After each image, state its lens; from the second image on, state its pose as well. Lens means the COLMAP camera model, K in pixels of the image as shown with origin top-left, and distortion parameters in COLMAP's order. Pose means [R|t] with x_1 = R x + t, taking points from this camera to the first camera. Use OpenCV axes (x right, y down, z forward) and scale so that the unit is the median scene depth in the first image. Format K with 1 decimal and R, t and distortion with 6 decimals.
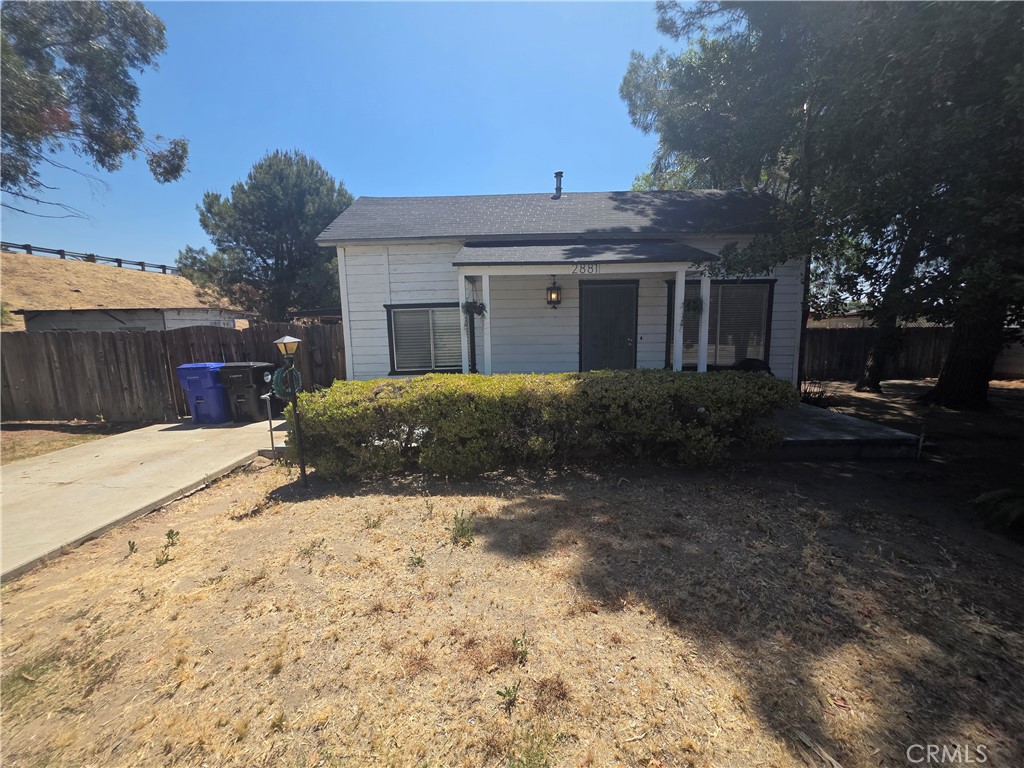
lens RADIAL K [[423.3, 0, 511.2], [0, 423.3, 389.6], [0, 0, 1]] dist [-0.000925, -0.000466]
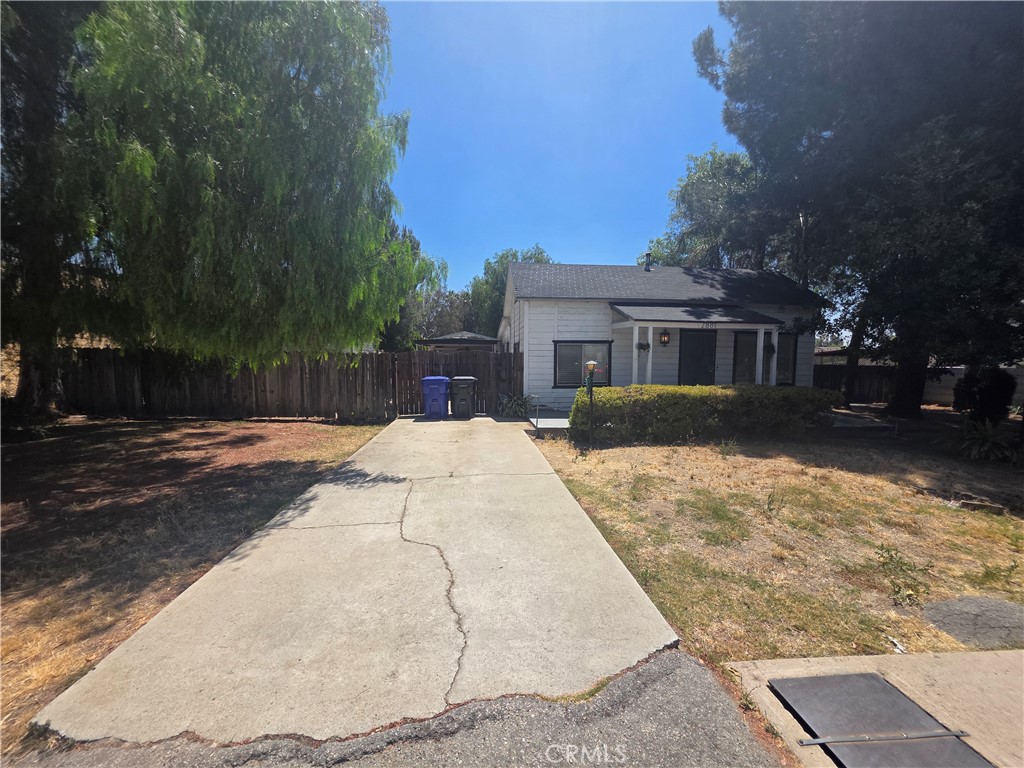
lens RADIAL K [[423.3, 0, 511.2], [0, 423.3, 389.6], [0, 0, 1]] dist [-0.000925, -0.000466]
pose [[0.995383, 0.020891, 0.093678, -0.574400], [-0.014735, 0.997716, -0.065923, 0.069868], [-0.094841, 0.064238, 0.993418, -0.438448]]
